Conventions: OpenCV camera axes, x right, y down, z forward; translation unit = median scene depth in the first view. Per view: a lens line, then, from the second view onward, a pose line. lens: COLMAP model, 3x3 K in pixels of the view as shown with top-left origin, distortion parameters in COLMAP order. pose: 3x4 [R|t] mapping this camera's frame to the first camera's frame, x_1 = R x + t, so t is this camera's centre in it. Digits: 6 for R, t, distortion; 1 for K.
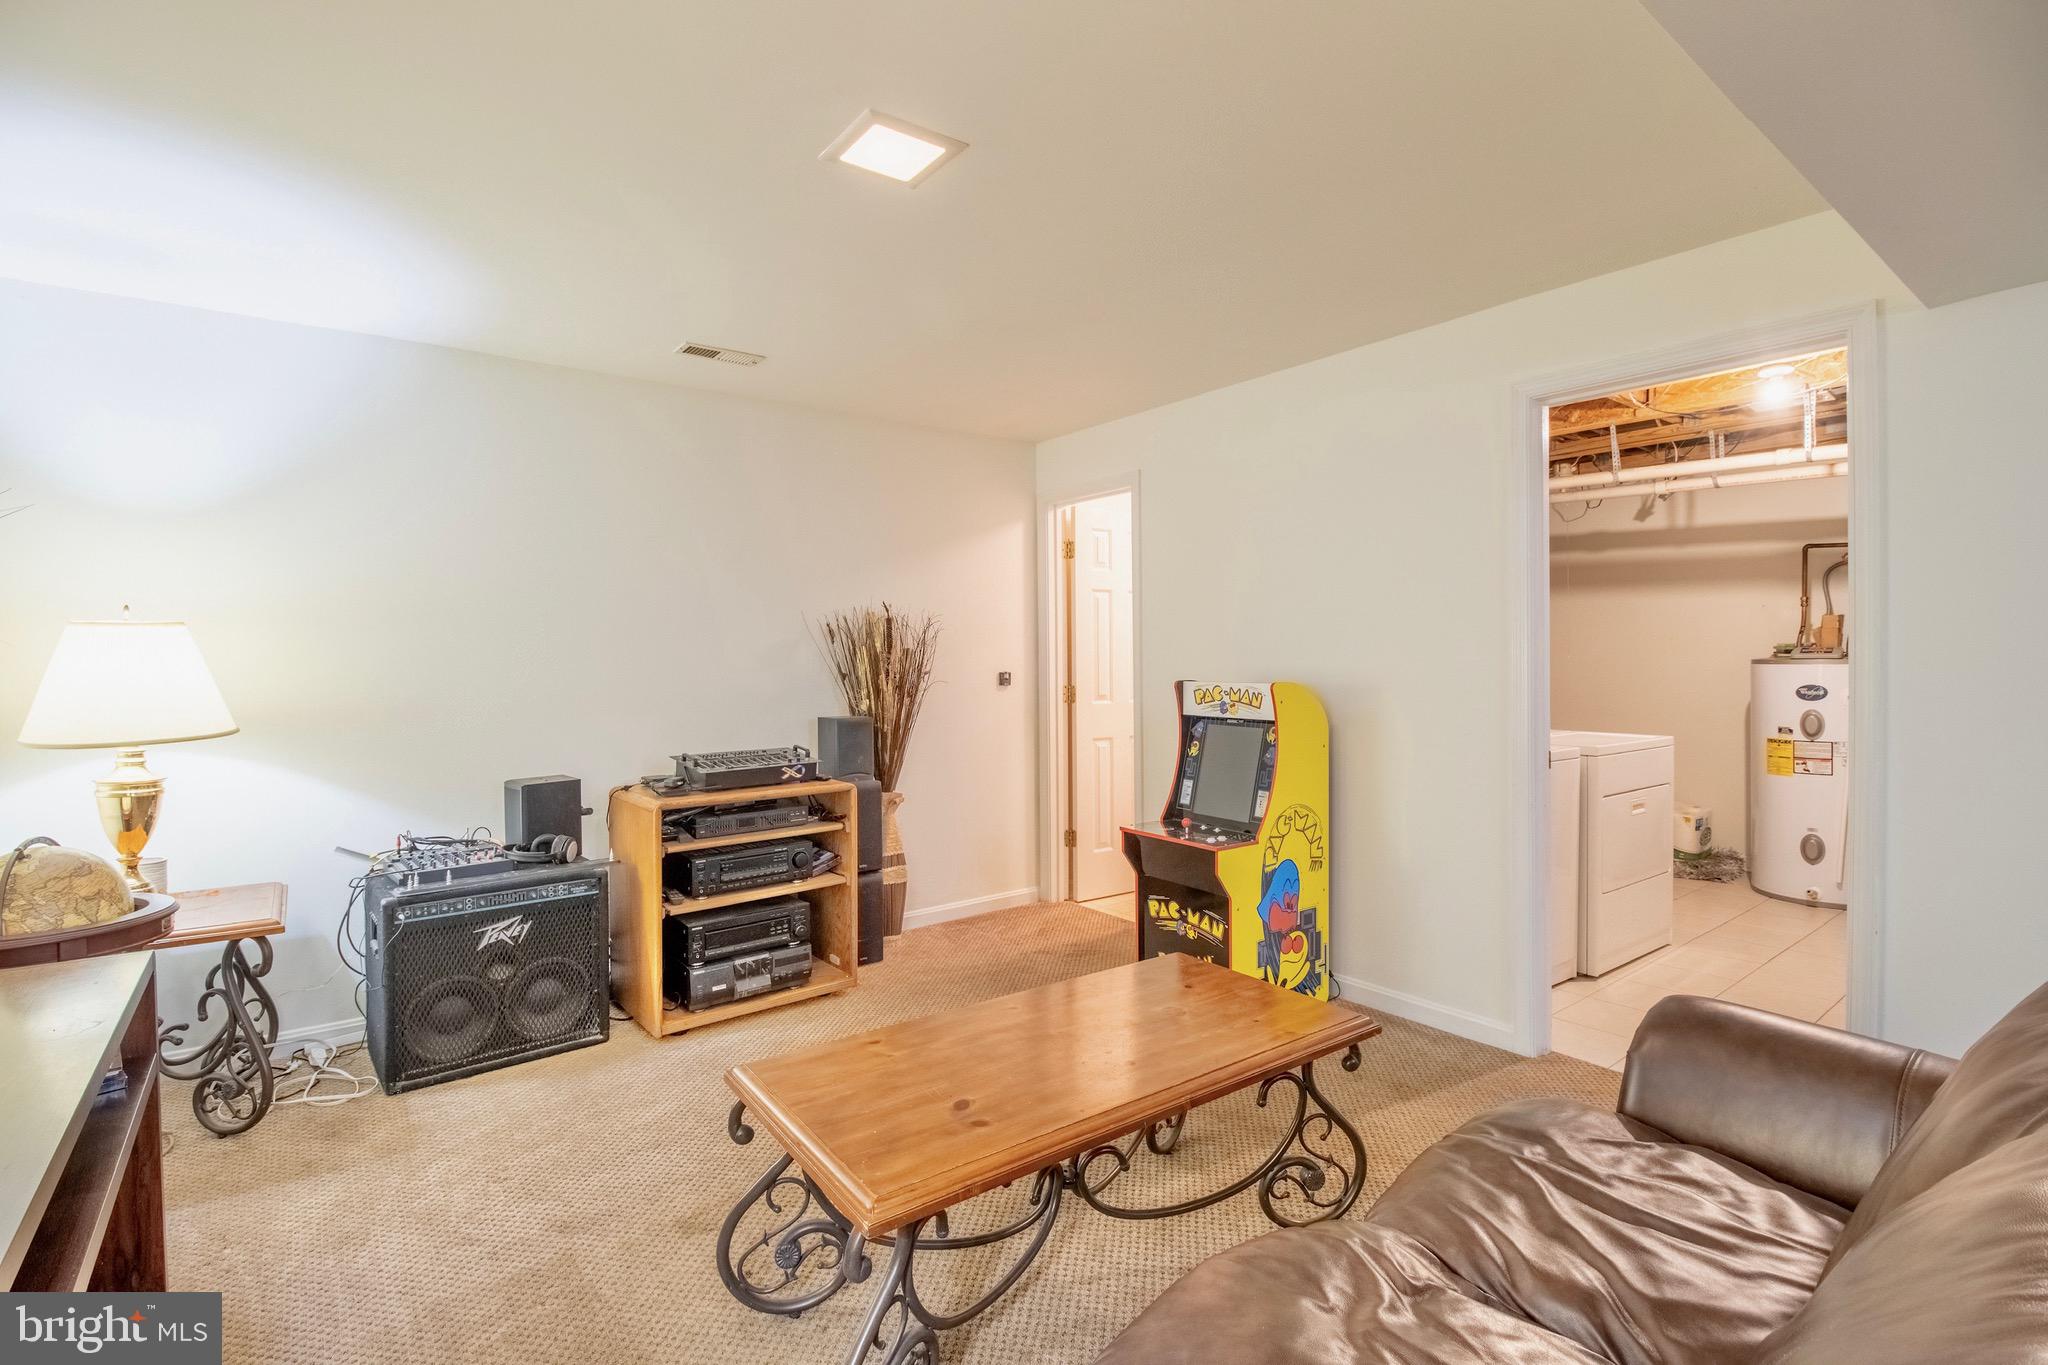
lens RADIAL K [[951.3, 0, 1023.8], [0, 951.3, 673.6], [0, 0, 1]] dist [-0.001487, -0.009253]
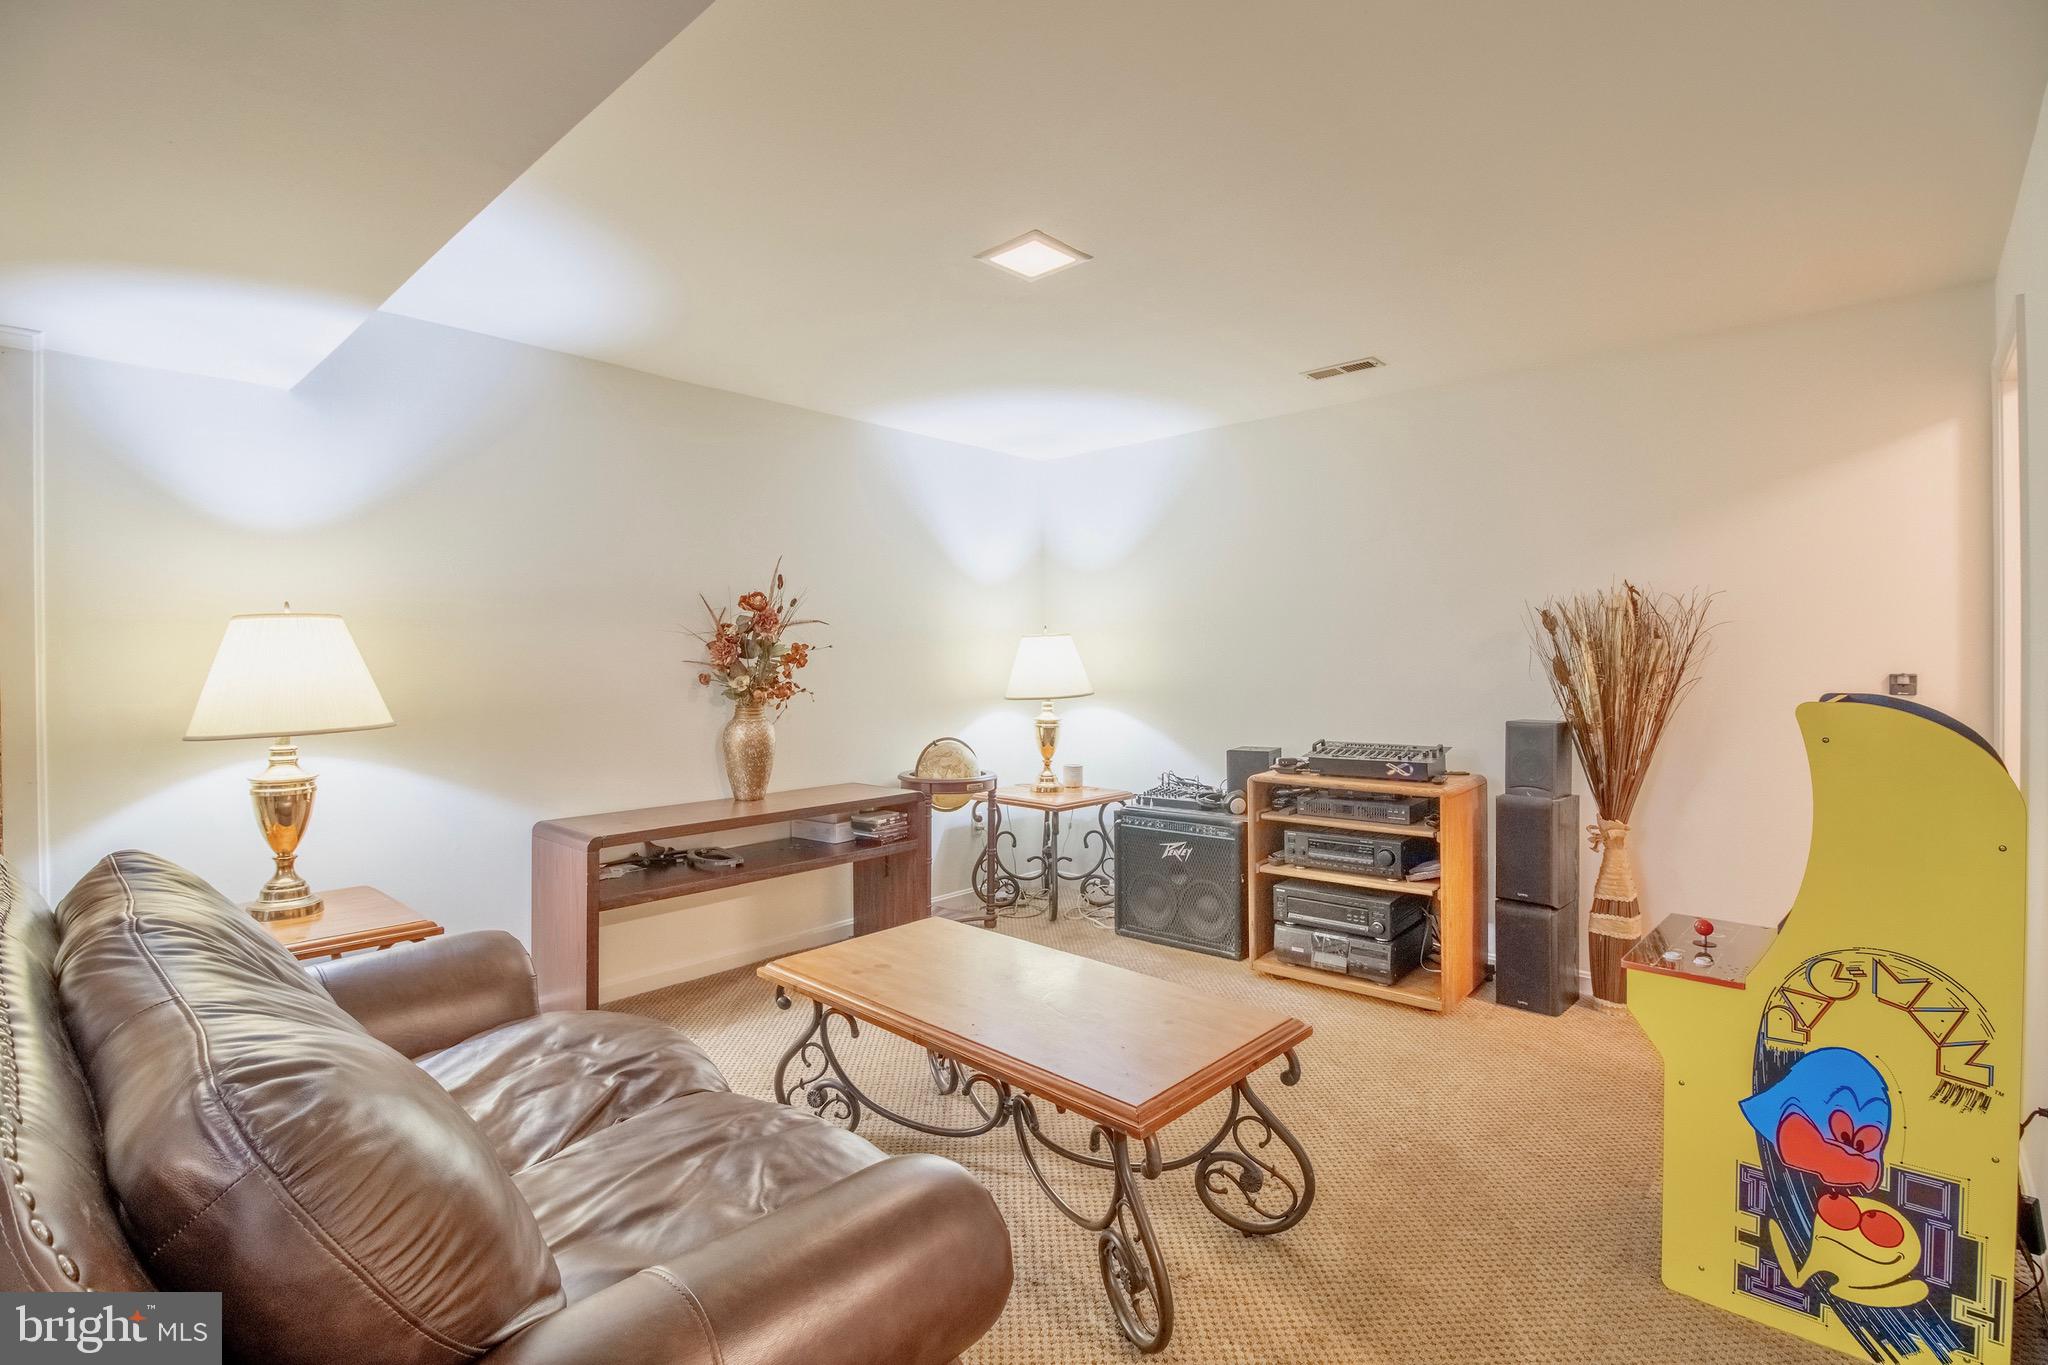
lens RADIAL K [[951.3, 0, 1023.3], [0, 951.3, 667.9], [0, 0, 1]] dist [-0.001487, -0.009253]
pose [[0.177285, 0.017354, -0.984007, 0.692409], [-0.008586, 0.999834, 0.016087, -0.014559], [0.984122, 0.005596, 0.177404, 0.469529]]
